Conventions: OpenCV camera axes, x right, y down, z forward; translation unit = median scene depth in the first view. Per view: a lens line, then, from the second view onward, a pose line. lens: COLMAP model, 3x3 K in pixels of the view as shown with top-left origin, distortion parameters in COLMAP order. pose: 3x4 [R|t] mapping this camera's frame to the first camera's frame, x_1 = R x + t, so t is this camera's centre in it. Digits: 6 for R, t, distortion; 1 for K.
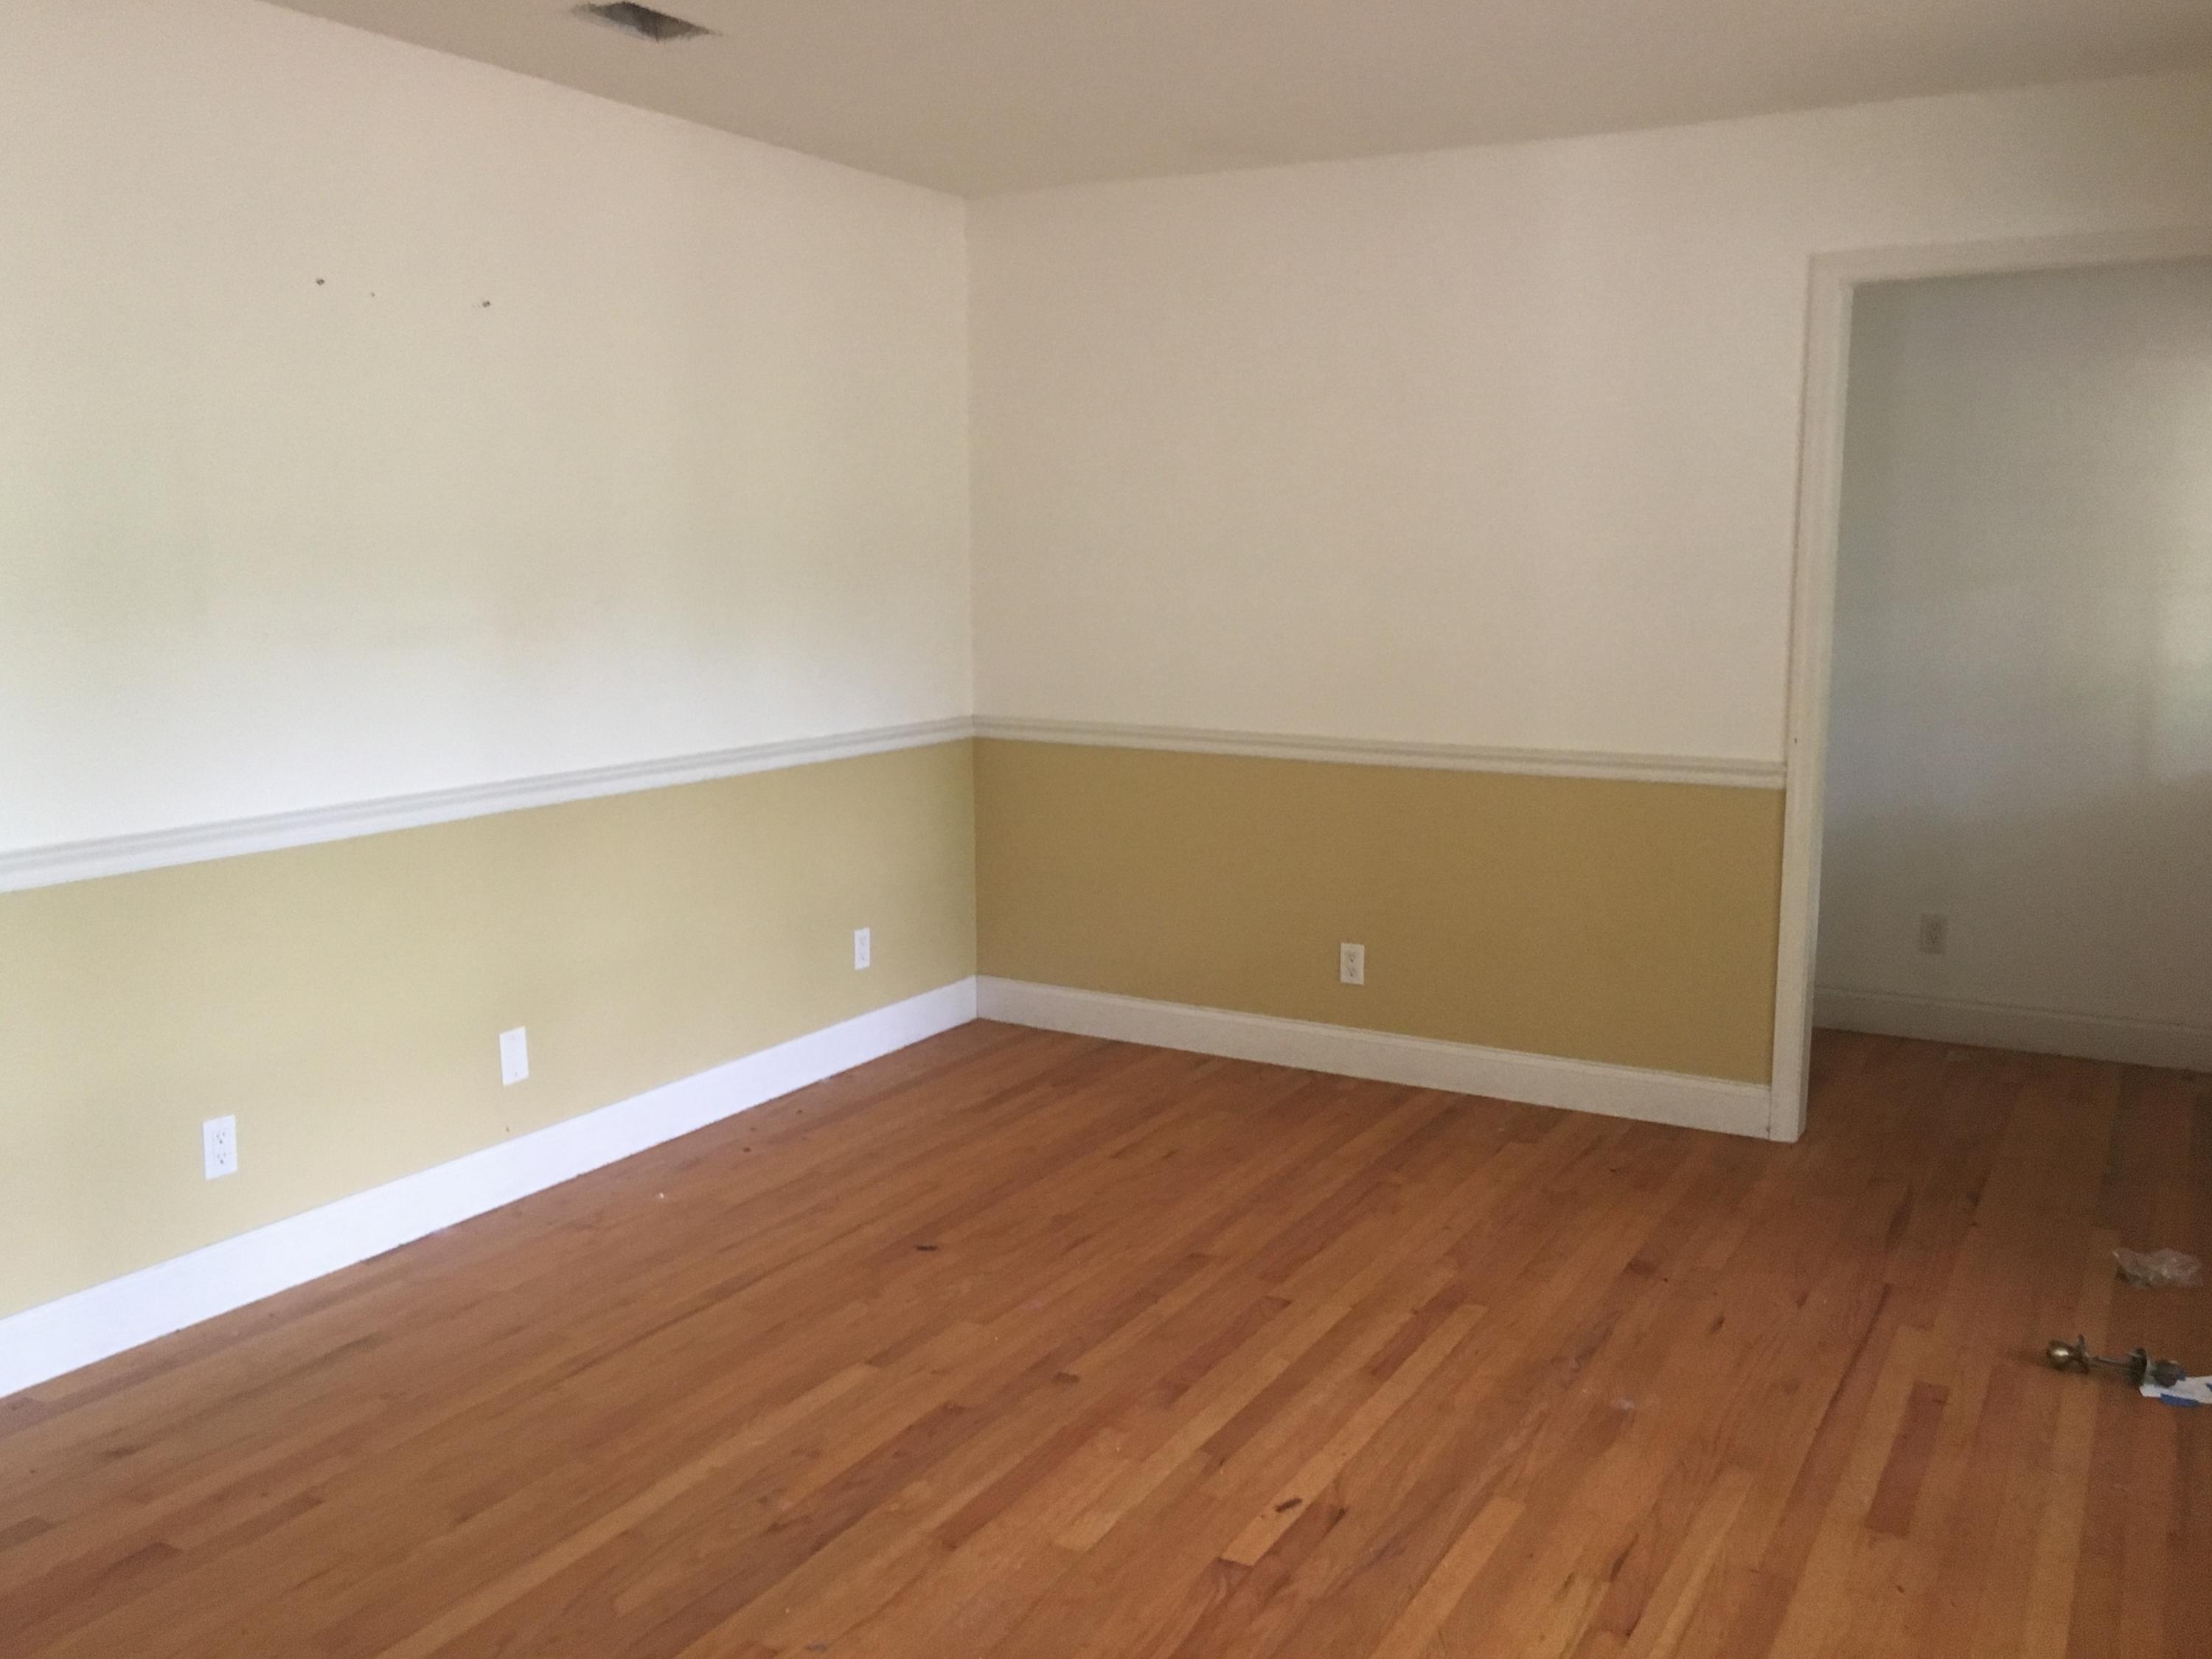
lens RADIAL K [[1922.6, 0, 1106.0], [0, 1922.6, 829.5], [0, 0, 1]] dist [0.093211, -0.150786]
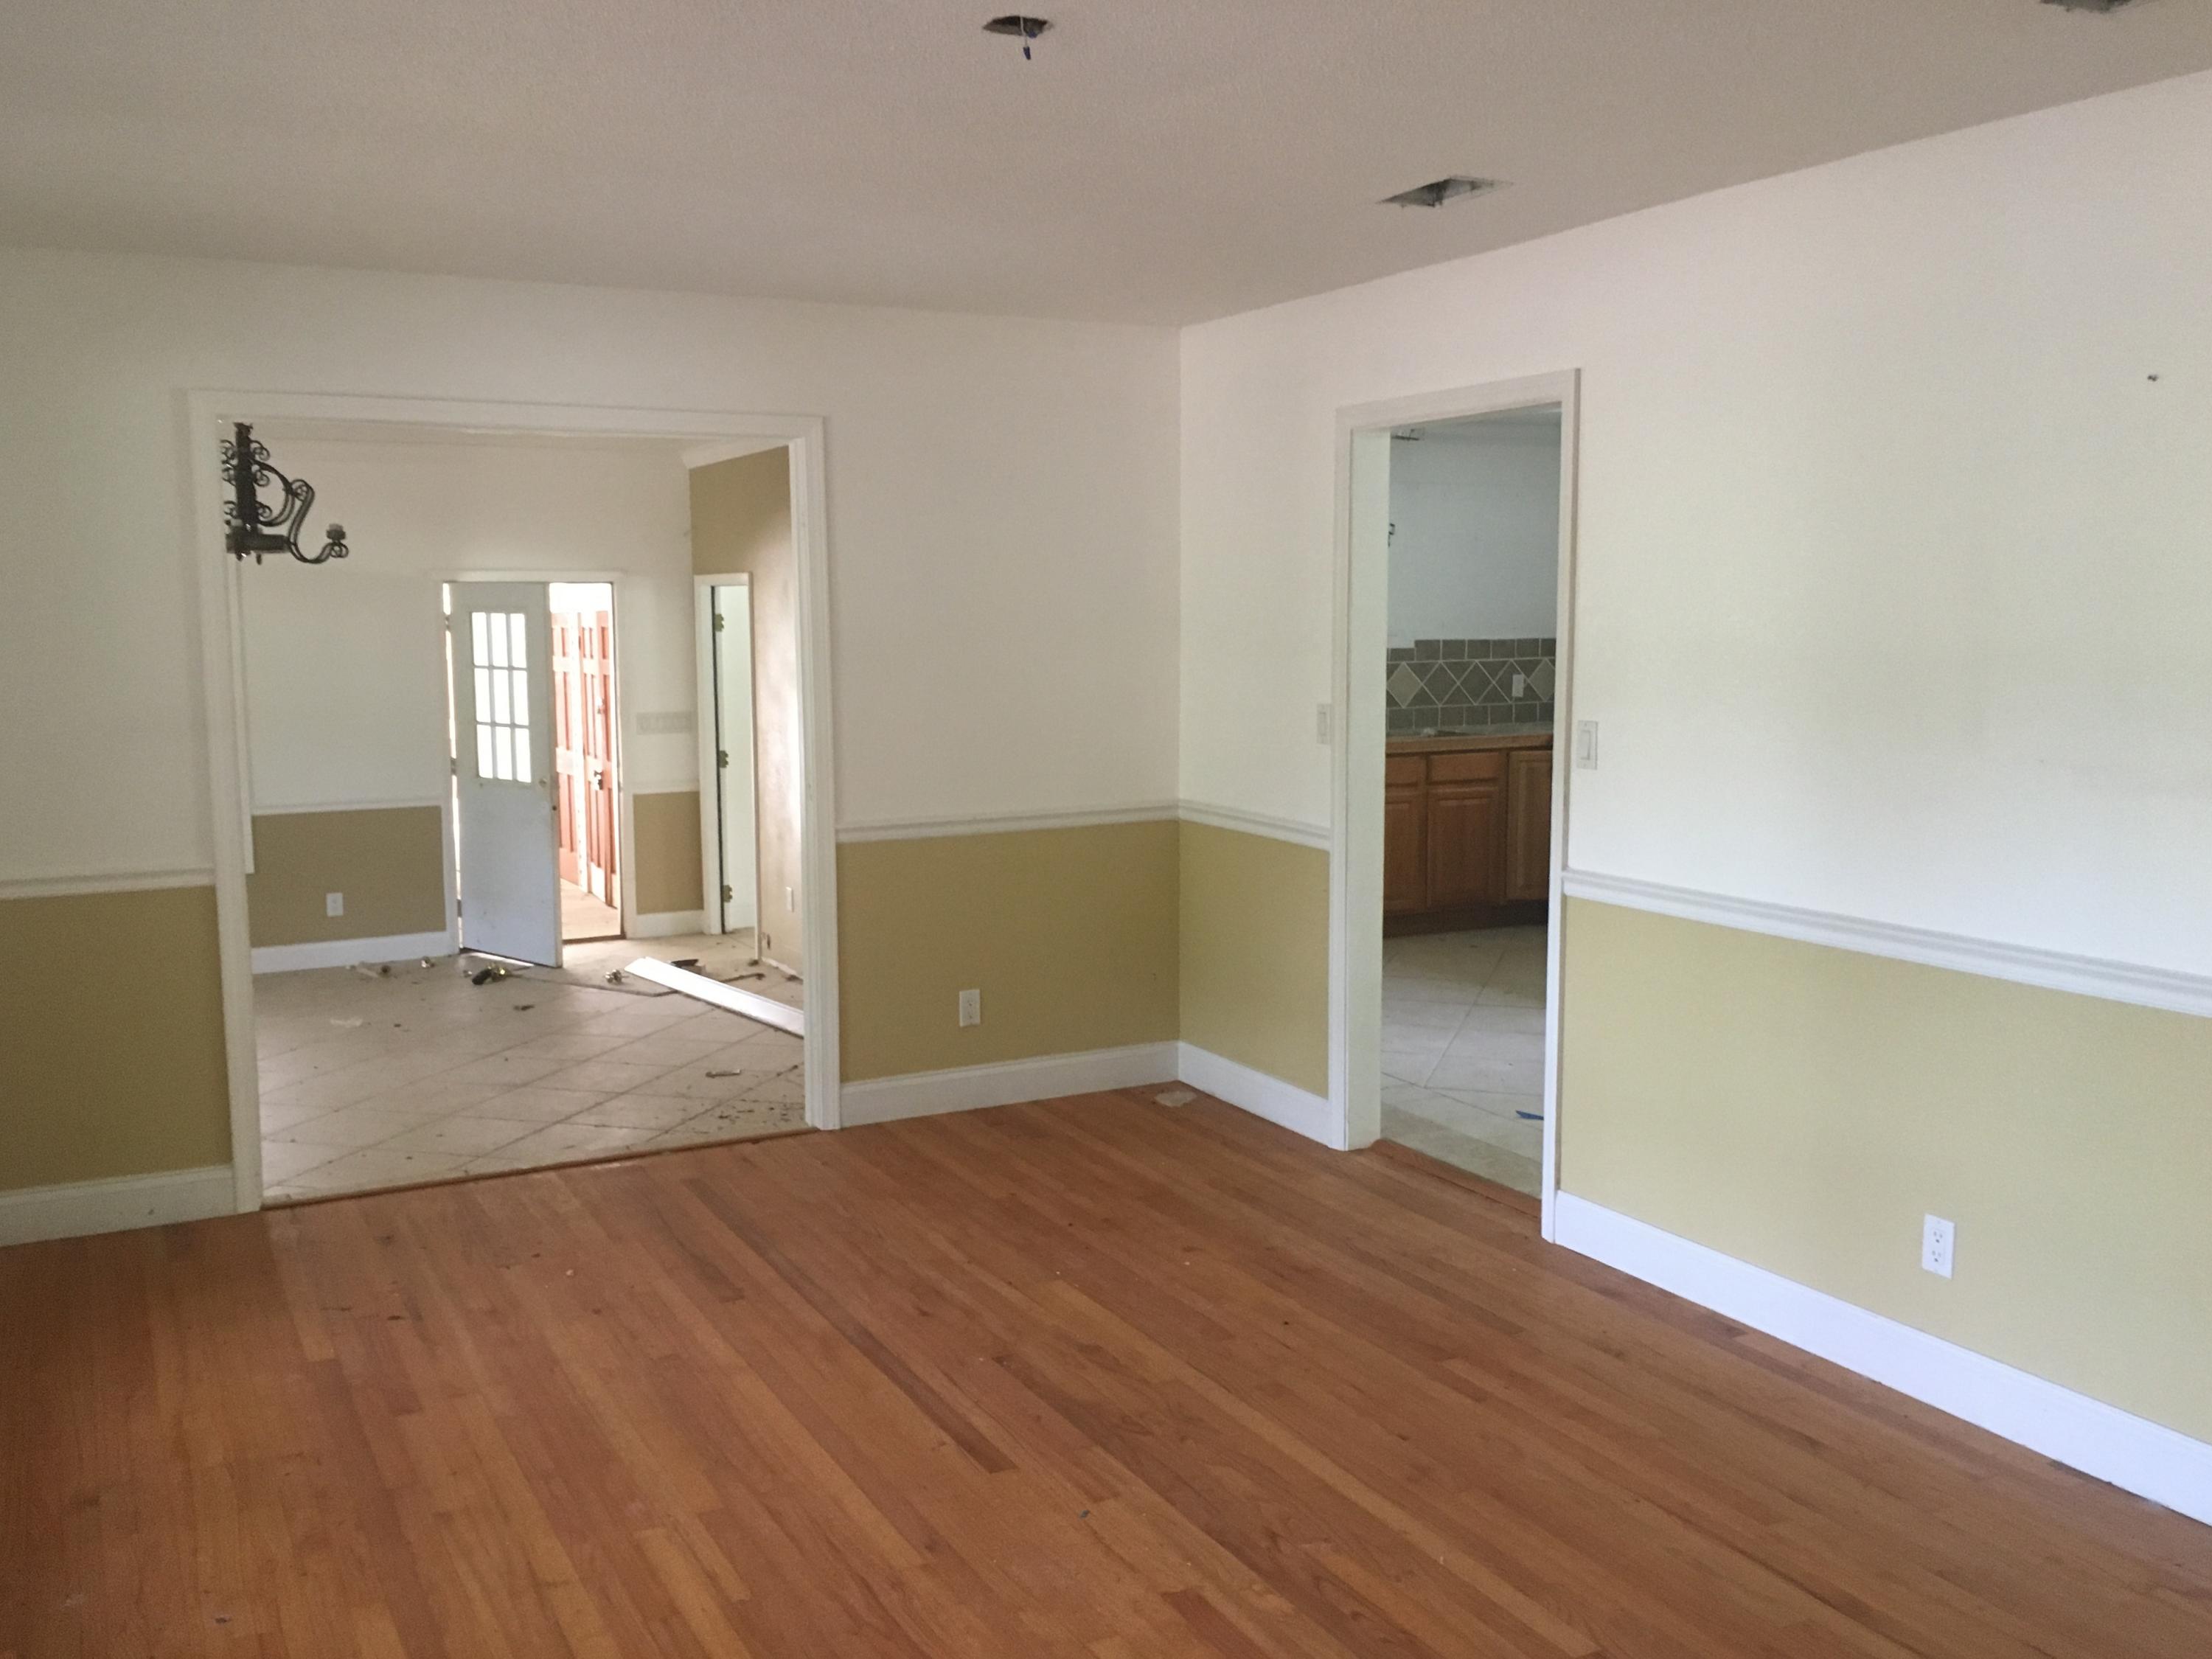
lens RADIAL K [[1922.6, 0, 1106.0], [0, 1922.6, 829.5], [0, 0, 1]] dist [0.093211, -0.150786]
pose [[-0.536604, 0.095384, -0.838426, 0.616634], [-0.123892, 0.973918, 0.190090, -0.190408], [0.834690, 0.205877, -0.510791, 1.097922]]
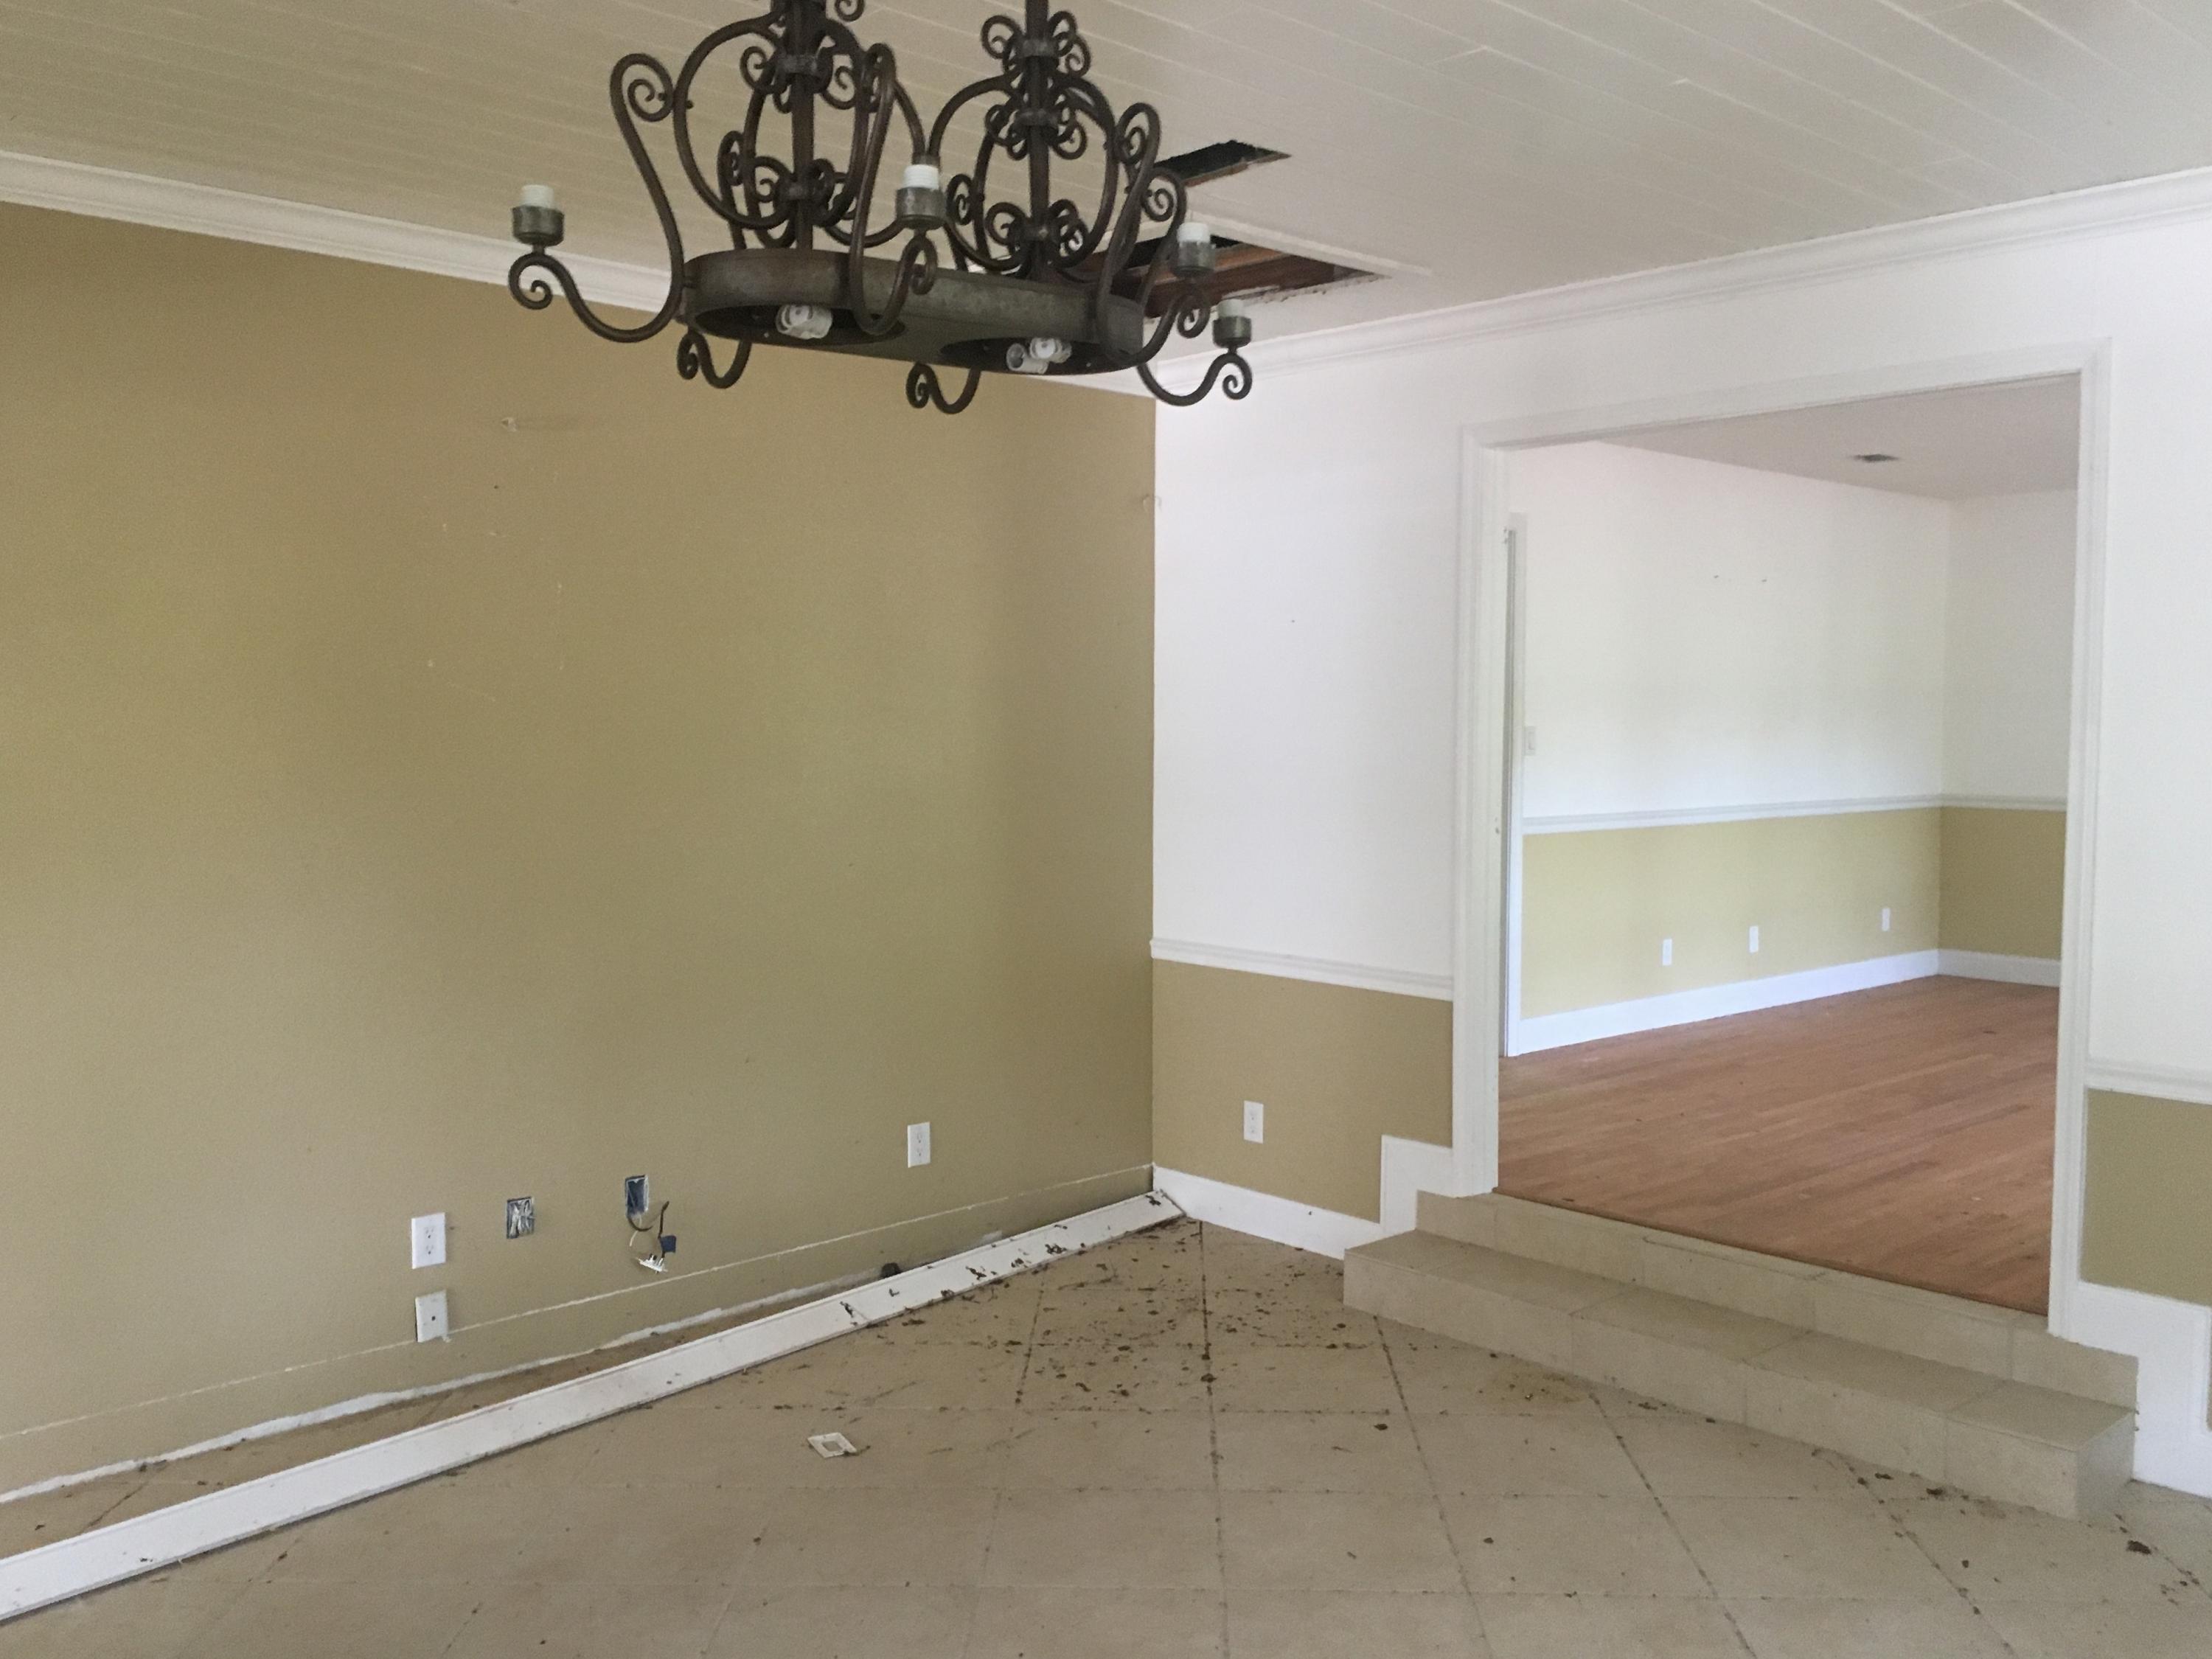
lens RADIAL K [[1922.6, 0, 1106.0], [0, 1922.6, 829.5], [0, 0, 1]] dist [0.093211, -0.150786]
pose [[0.954544, 0.021603, -0.297286, -0.405611], [-0.049106, 0.995139, -0.085359, 0.241496], [0.293996, 0.096078, 0.950965, -1.334442]]
